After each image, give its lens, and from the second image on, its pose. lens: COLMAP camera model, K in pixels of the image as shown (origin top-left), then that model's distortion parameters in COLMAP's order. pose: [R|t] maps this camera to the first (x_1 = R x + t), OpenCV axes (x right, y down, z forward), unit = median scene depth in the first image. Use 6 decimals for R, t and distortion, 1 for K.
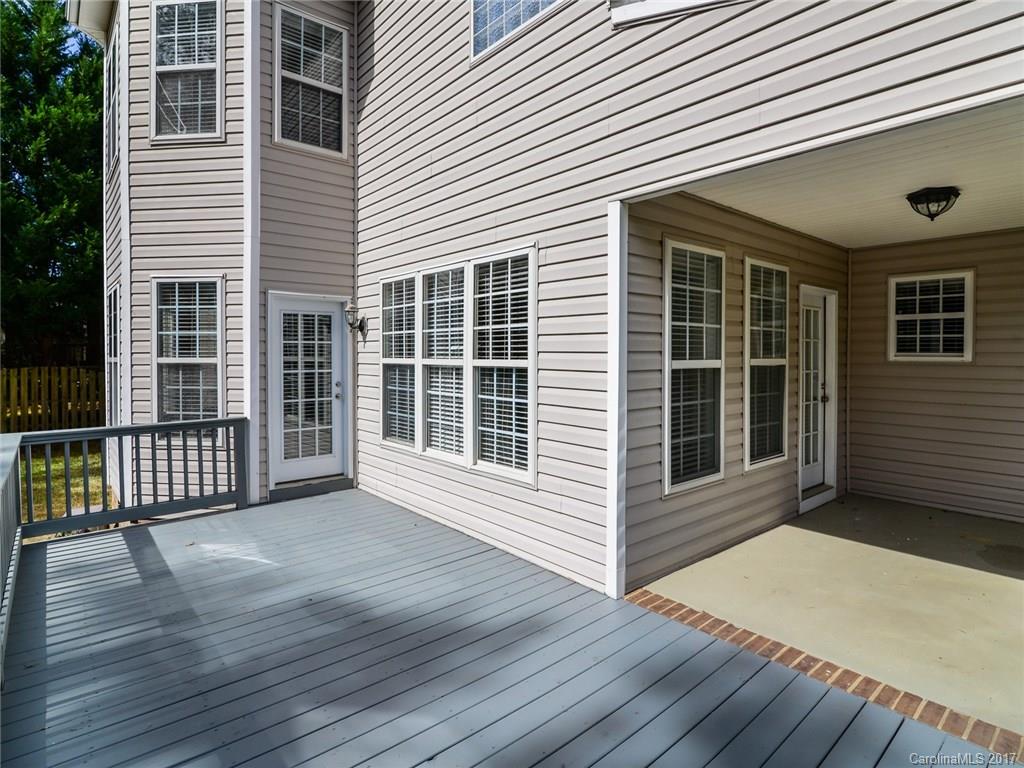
lens RADIAL K [[540.6, 0, 508.4], [0, 540.6, 366.1], [0, 0, 1]] dist [-0.016897, 0.001272]
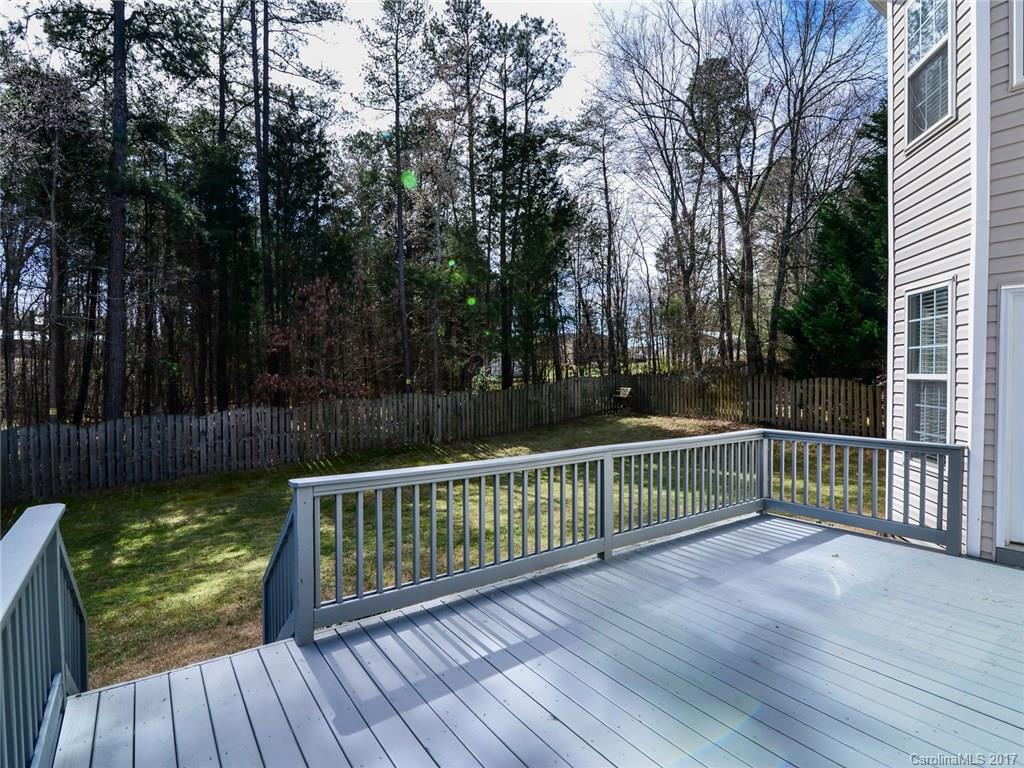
lens RADIAL K [[540.6, 0, 511.3], [0, 540.6, 389.9], [0, 0, 1]] dist [-0.016897, 0.001272]
pose [[-0.090221, 0.032550, -0.995390, 0.386999], [-0.020339, 0.999197, 0.034518, -0.005678], [0.995714, 0.023359, -0.089487, 0.385199]]
